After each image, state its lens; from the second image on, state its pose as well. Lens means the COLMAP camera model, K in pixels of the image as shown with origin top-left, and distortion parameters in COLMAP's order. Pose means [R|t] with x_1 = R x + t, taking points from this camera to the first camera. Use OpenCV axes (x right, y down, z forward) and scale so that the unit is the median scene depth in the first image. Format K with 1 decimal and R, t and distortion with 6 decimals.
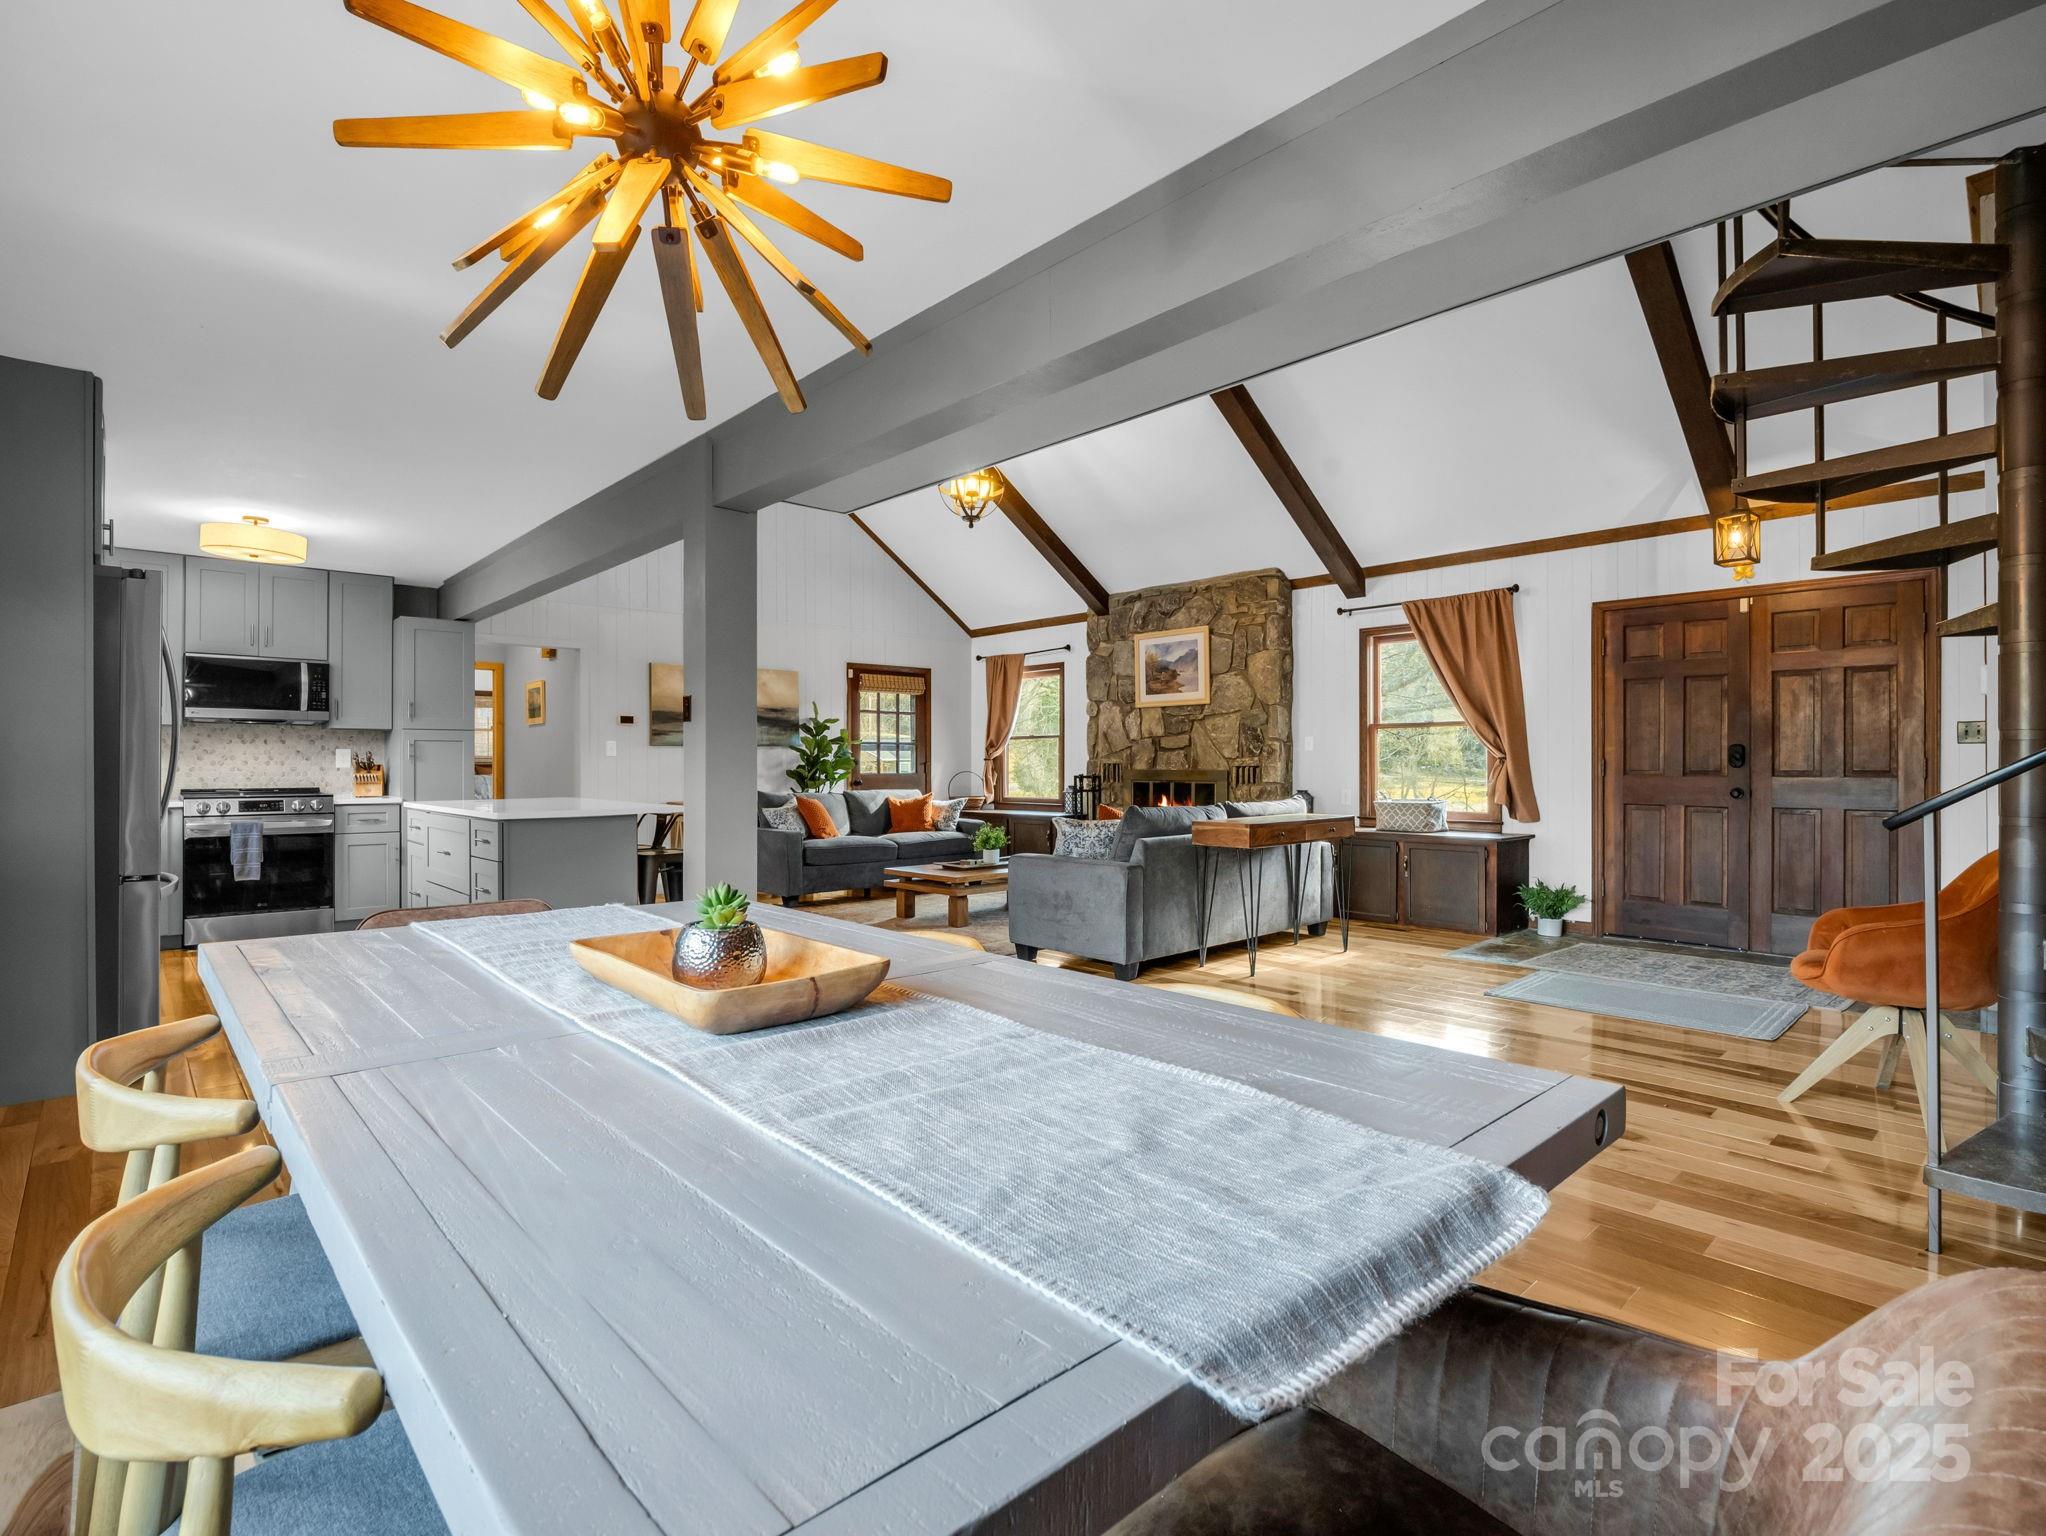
lens RADIAL K [[986.5, 0, 1013.2], [0, 986.5, 762.0], [0, 0, 1]] dist [-0.017766, -0.000173]
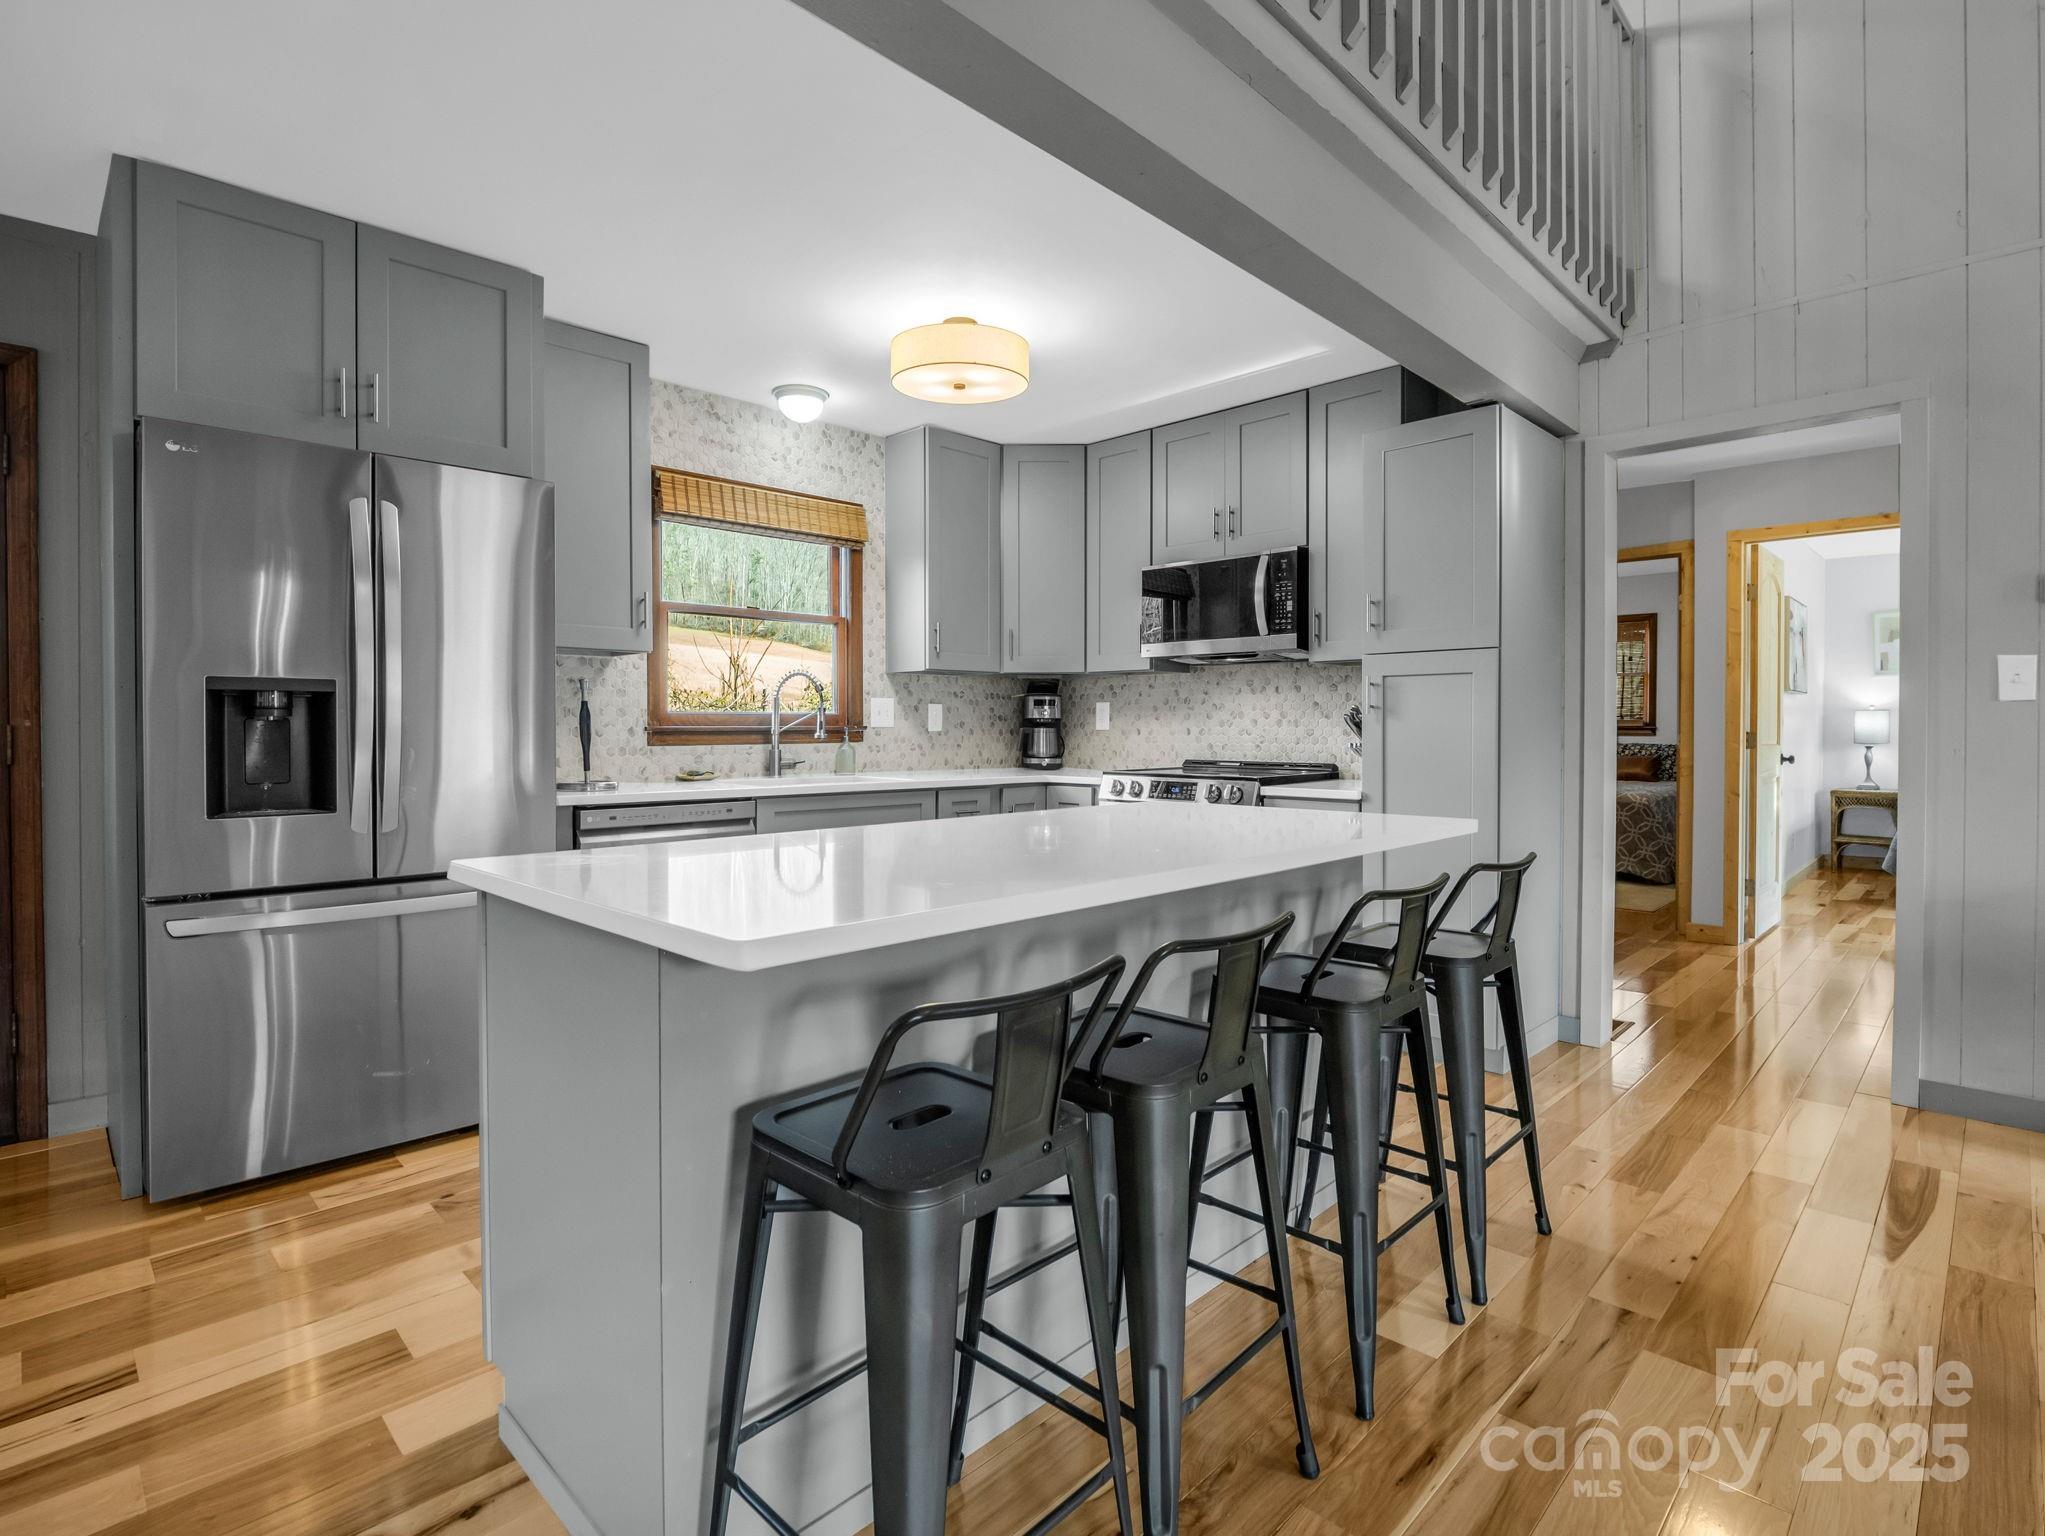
lens RADIAL K [[1007.8, 0, 1020.7], [0, 1007.8, 738.2], [0, 0, 1]] dist [-0.003649, -0.000684]
pose [[0.042774, 0.011710, -0.999016, -0.082118], [0.002974, 0.999925, 0.011848, 0.002089], [0.999080, -0.003478, 0.042736, 0.593192]]
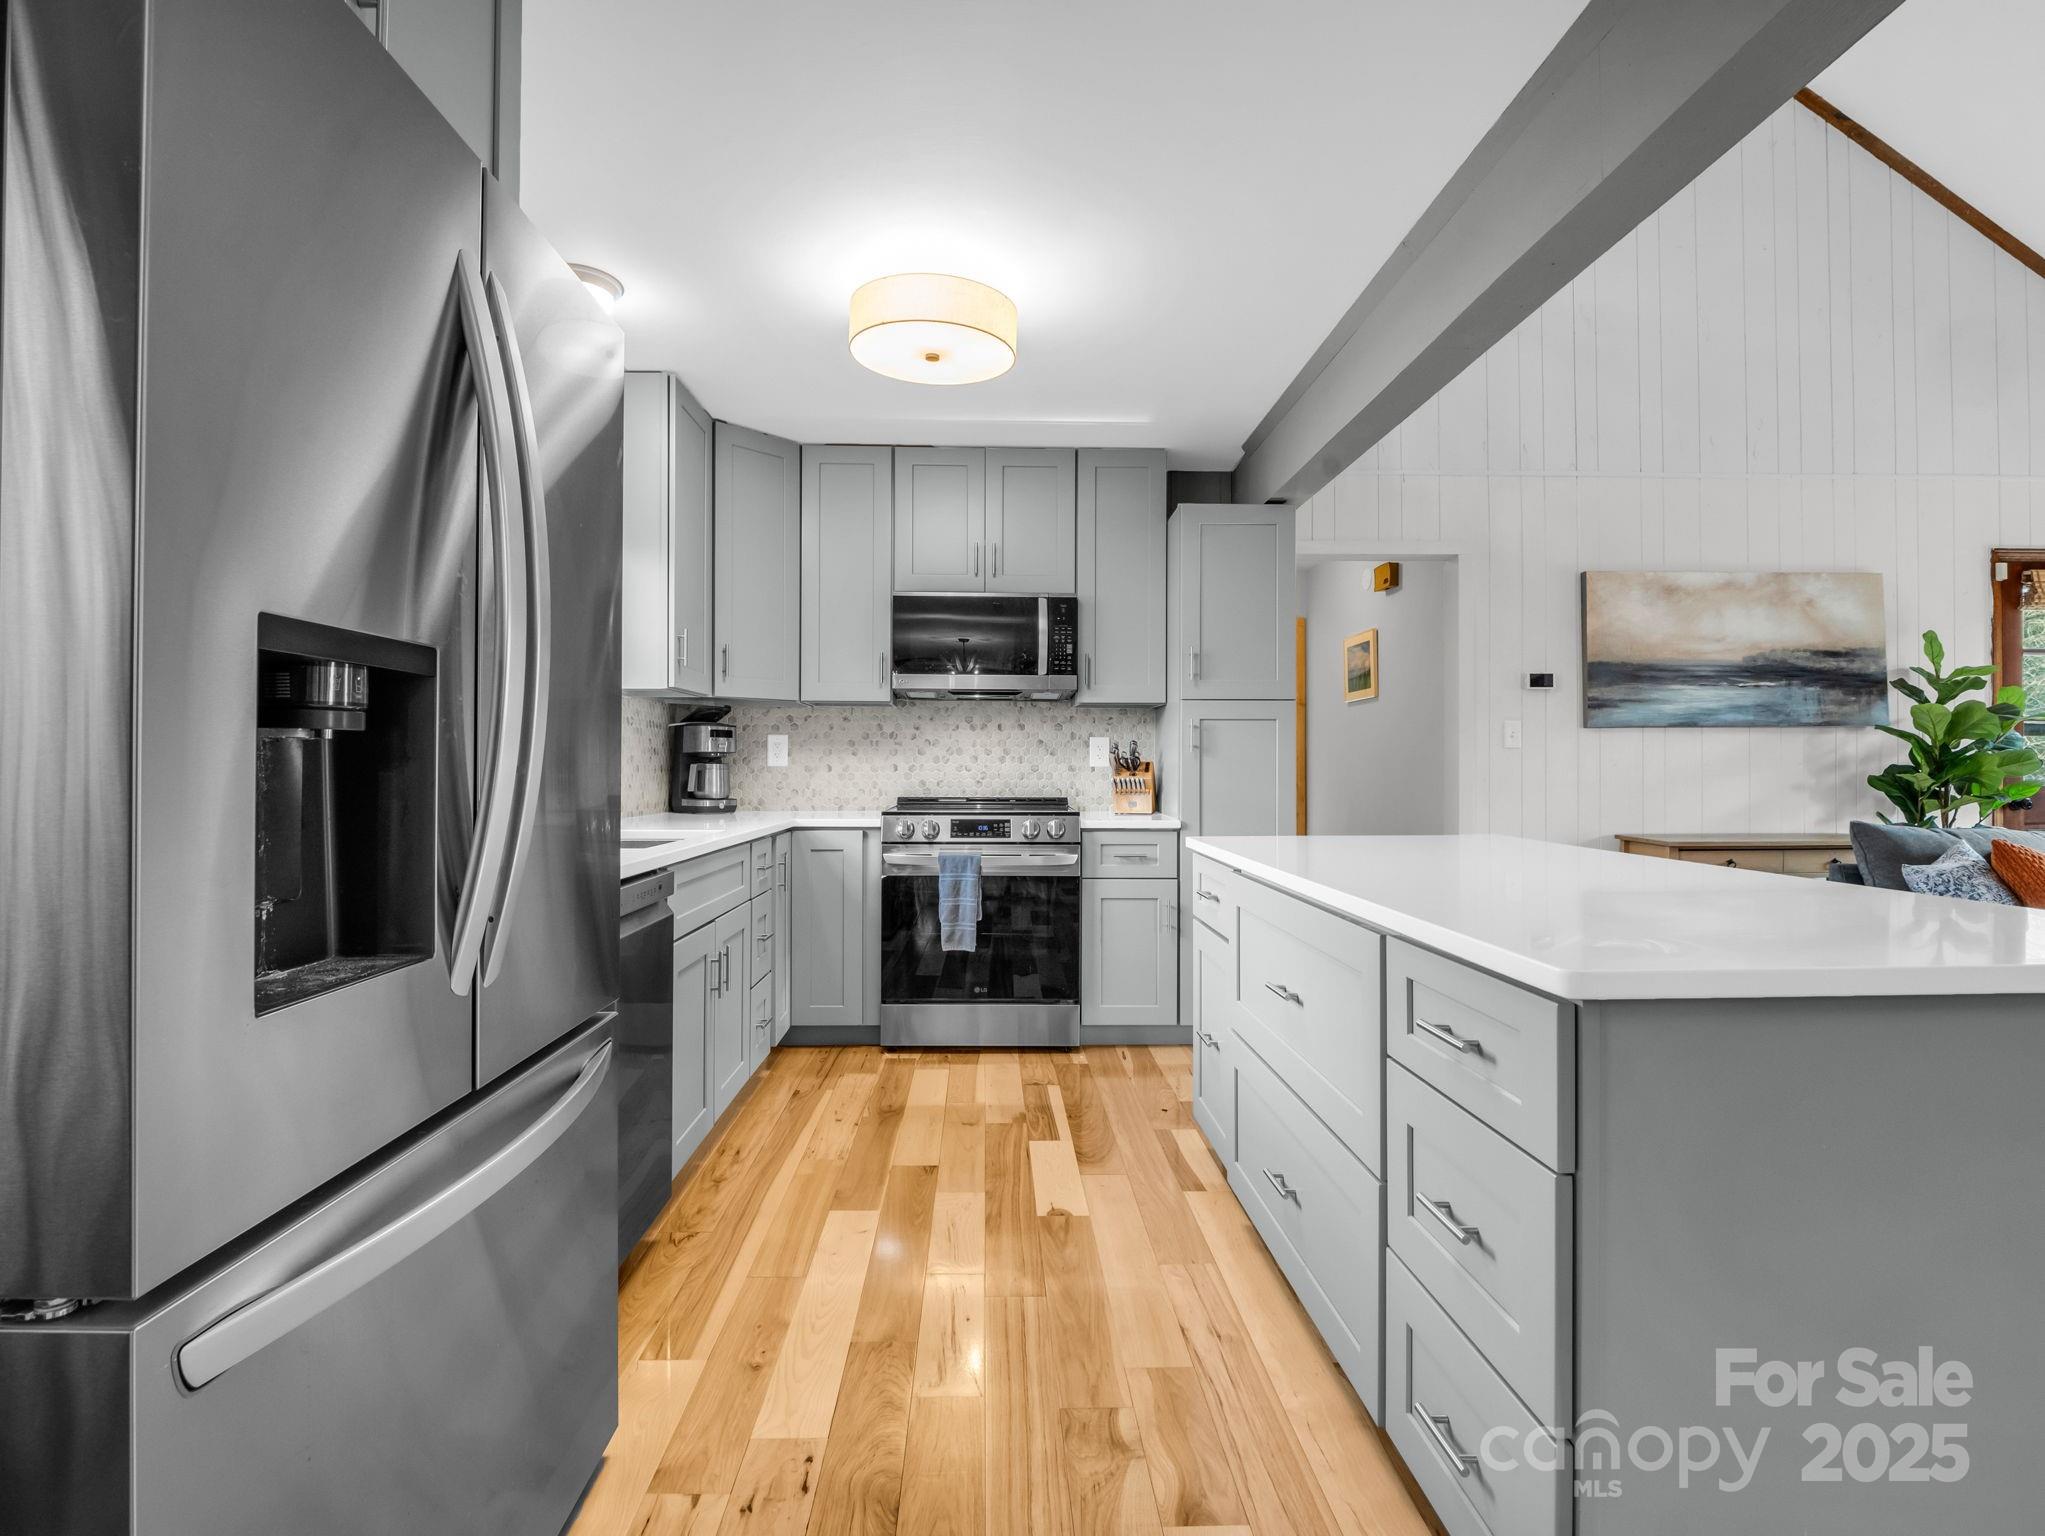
lens RADIAL K [[986.0, 0, 1012.7], [0, 986.0, 762.0], [0, 0, 1]] dist [-0.017766, -0.000173]
pose [[0.750434, -0.000540, -0.660946, -0.235313], [-0.001260, 0.999997, -0.002248, 0.003224], [0.660945, 0.002520, 0.750430, 0.373278]]
